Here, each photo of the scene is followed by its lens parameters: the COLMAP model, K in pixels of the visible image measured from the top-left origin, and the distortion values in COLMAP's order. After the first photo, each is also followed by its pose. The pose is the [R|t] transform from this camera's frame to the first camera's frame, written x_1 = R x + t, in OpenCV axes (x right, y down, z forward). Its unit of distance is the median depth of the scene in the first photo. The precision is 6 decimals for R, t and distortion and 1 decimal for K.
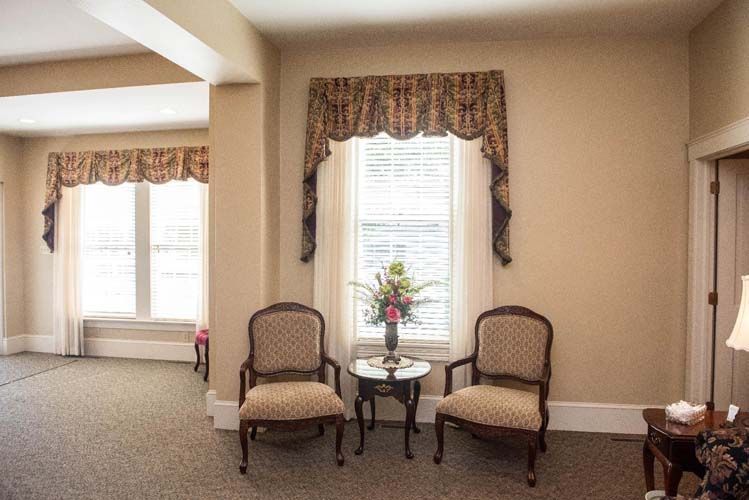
lens RADIAL K [[536.5, 0, 373.5], [0, 536.5, 251.7], [0, 0, 1]] dist [-0.006833, 0.001507]
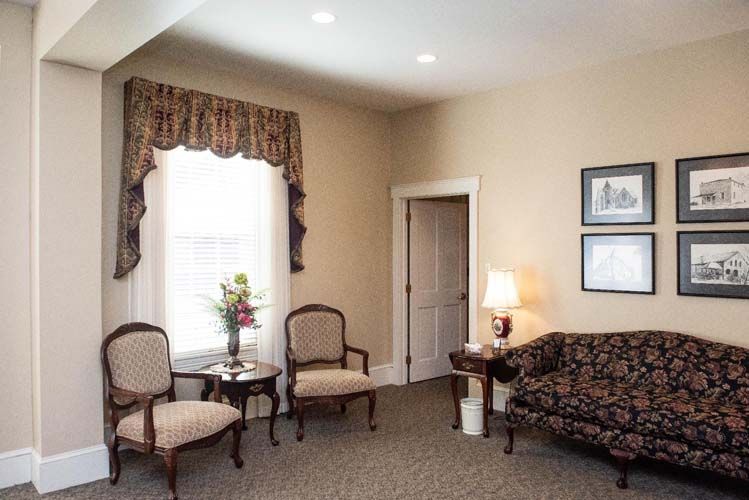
lens RADIAL K [[536.5, 0, 397.9], [0, 536.5, 253.2], [0, 0, 1]] dist [-0.006833, 0.001507]
pose [[0.575949, -0.008927, 0.817437, -0.617171], [0.026152, 0.999630, -0.007509, -0.003381], [-0.817067, 0.025702, 0.575970, 0.112840]]
